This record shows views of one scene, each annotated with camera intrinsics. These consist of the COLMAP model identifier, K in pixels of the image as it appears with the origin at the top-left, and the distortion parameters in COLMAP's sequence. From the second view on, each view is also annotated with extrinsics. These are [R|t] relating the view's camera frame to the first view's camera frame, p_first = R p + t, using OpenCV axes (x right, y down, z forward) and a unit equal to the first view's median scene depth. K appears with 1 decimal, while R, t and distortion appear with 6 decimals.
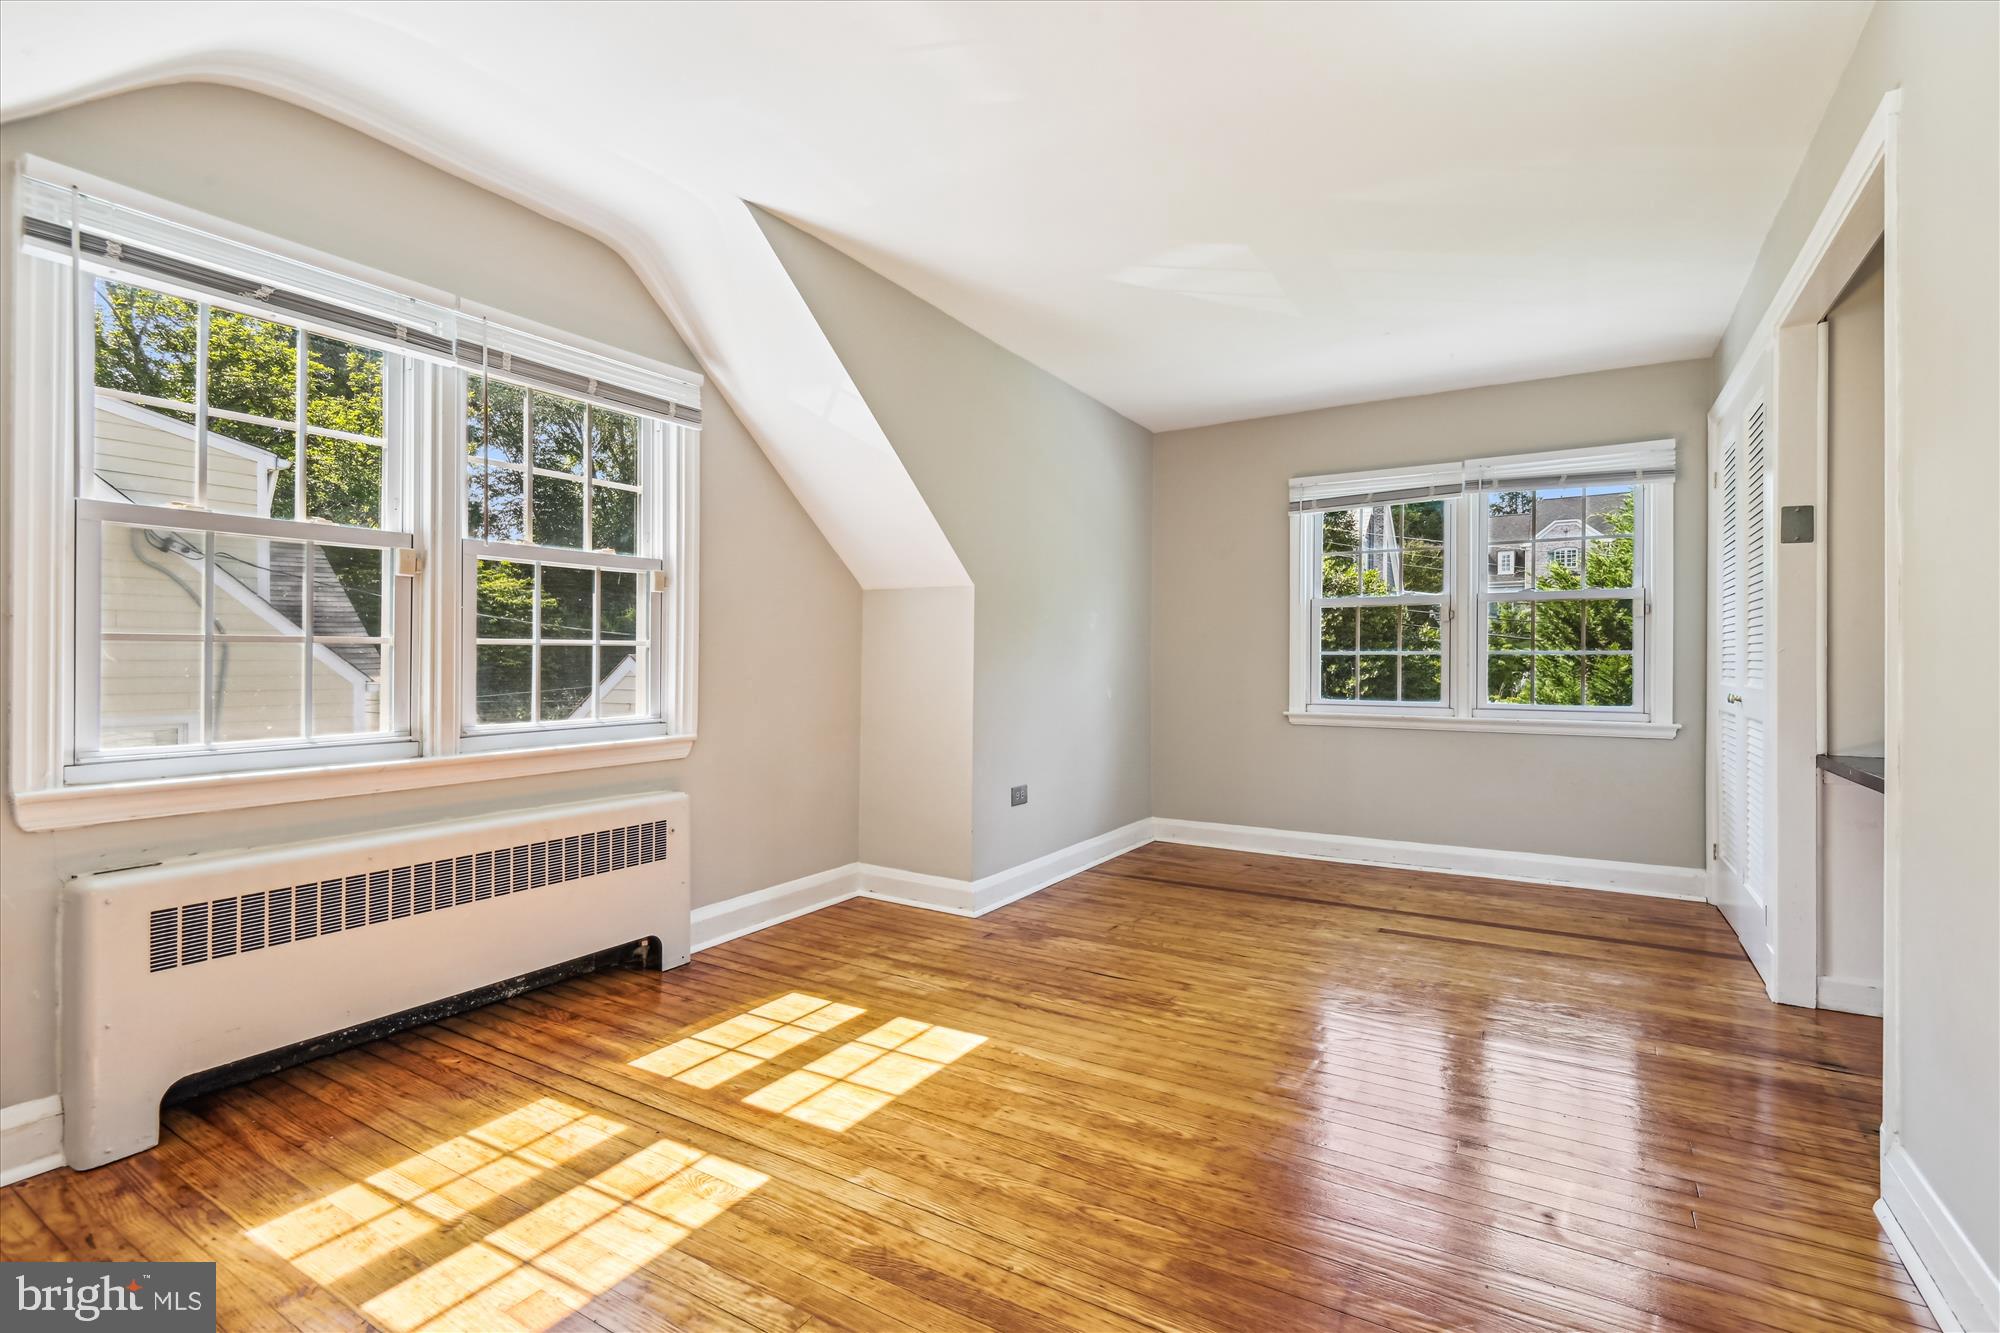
lens RADIAL K [[922.9, 0, 1005.5], [0, 922.9, 663.3], [0, 0, 1]] dist [0.022697, -0.000146]
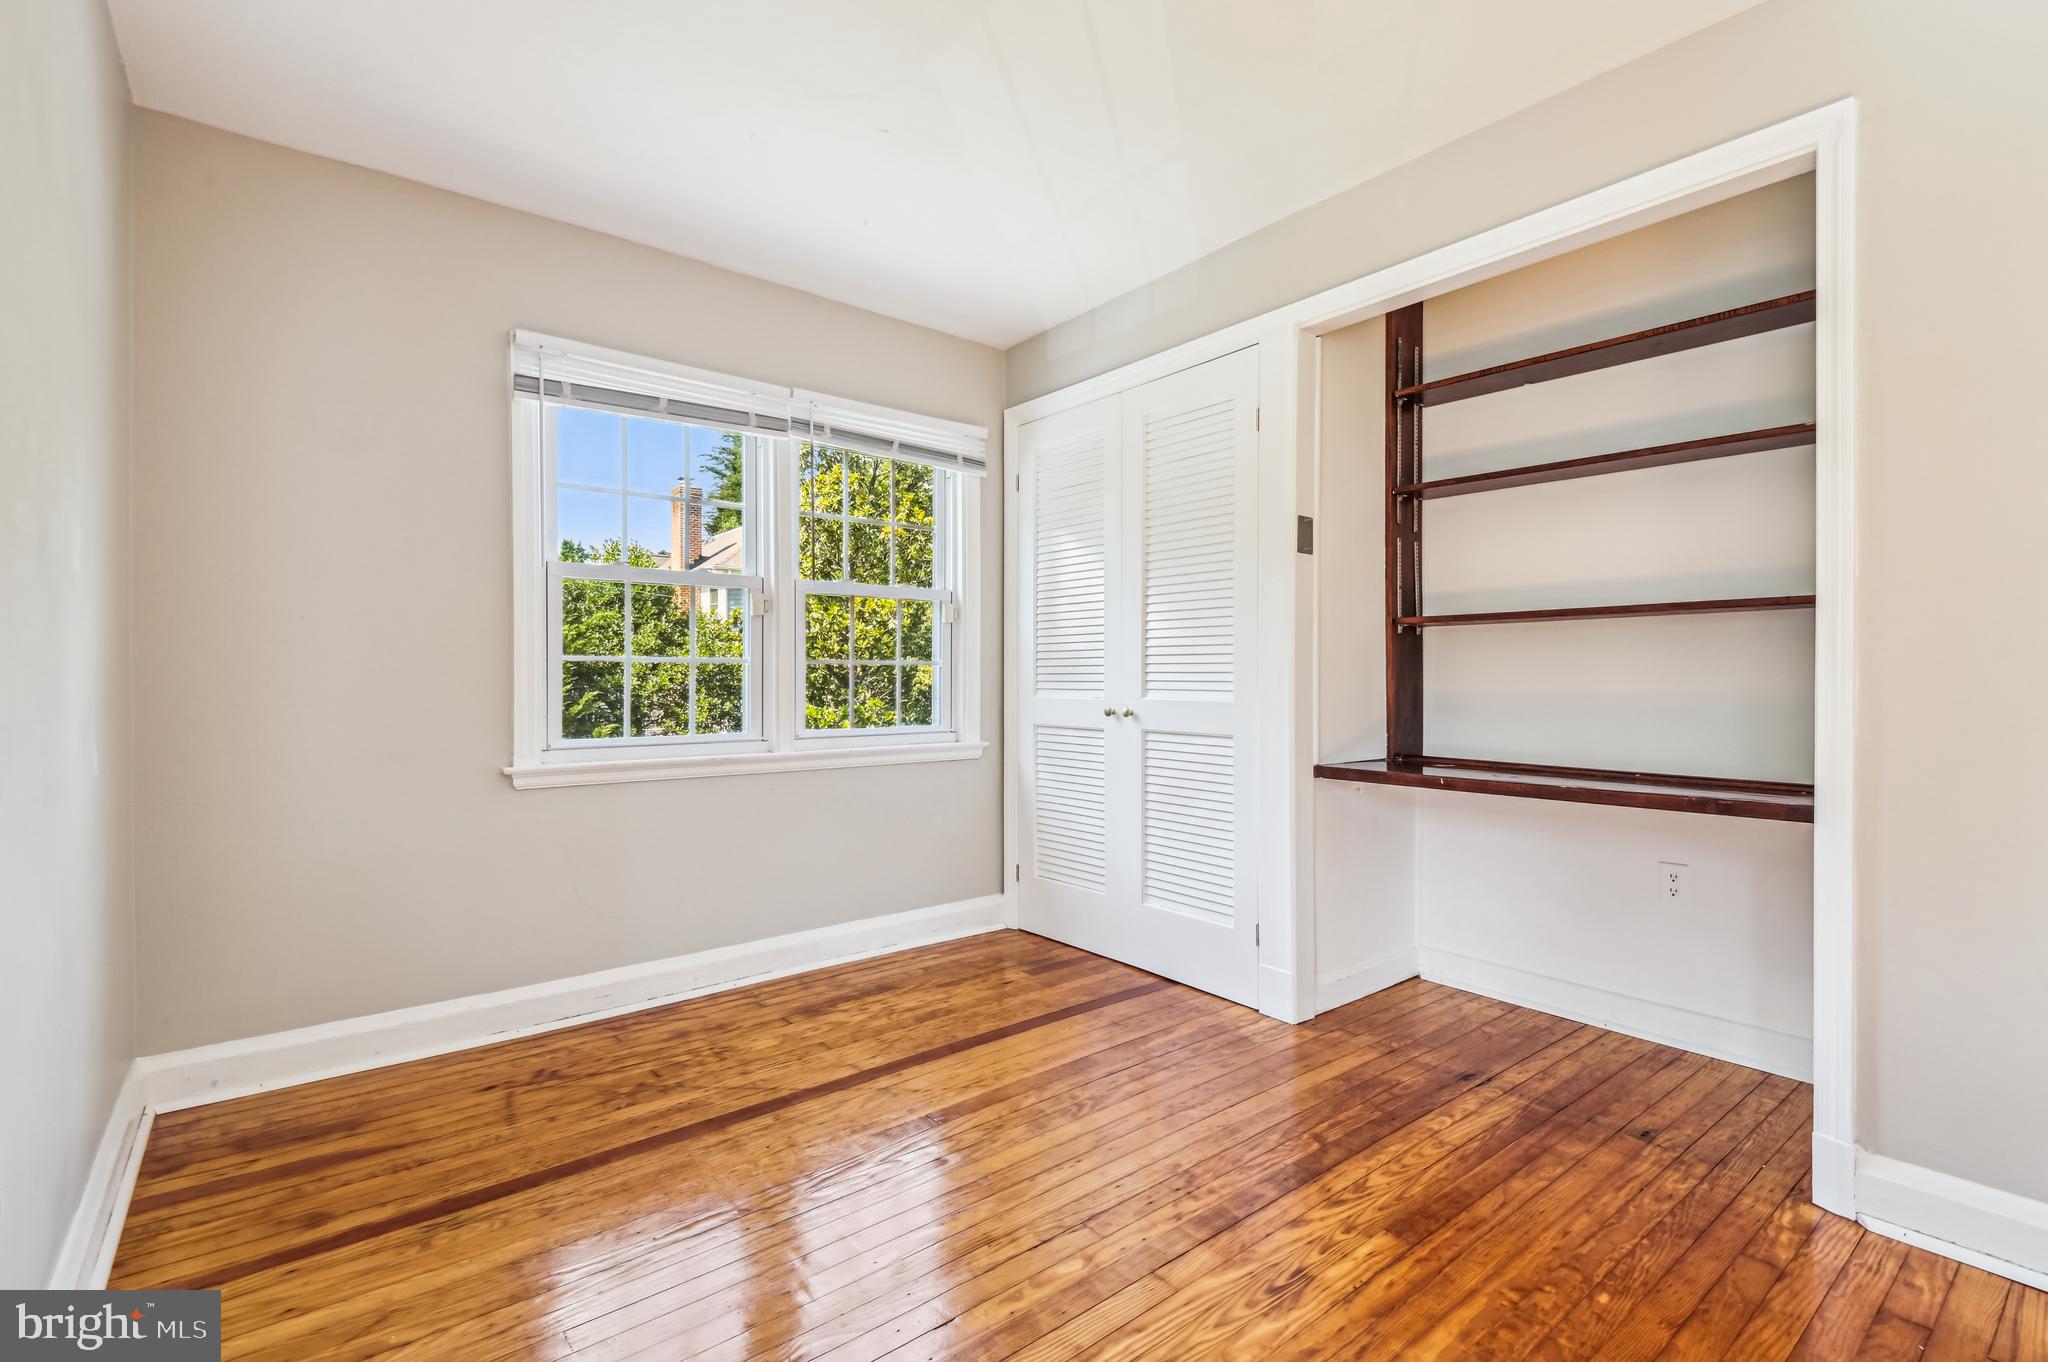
lens RADIAL K [[932.0, 0, 1030.7], [0, 932.0, 684.5], [0, 0, 1]] dist [0.001660, -0.000149]
pose [[0.330931, -0.010712, 0.943594, -0.112150], [0.000988, 0.999939, 0.011005, -0.001293], [-0.943654, -0.002710, 0.330922, 0.594536]]
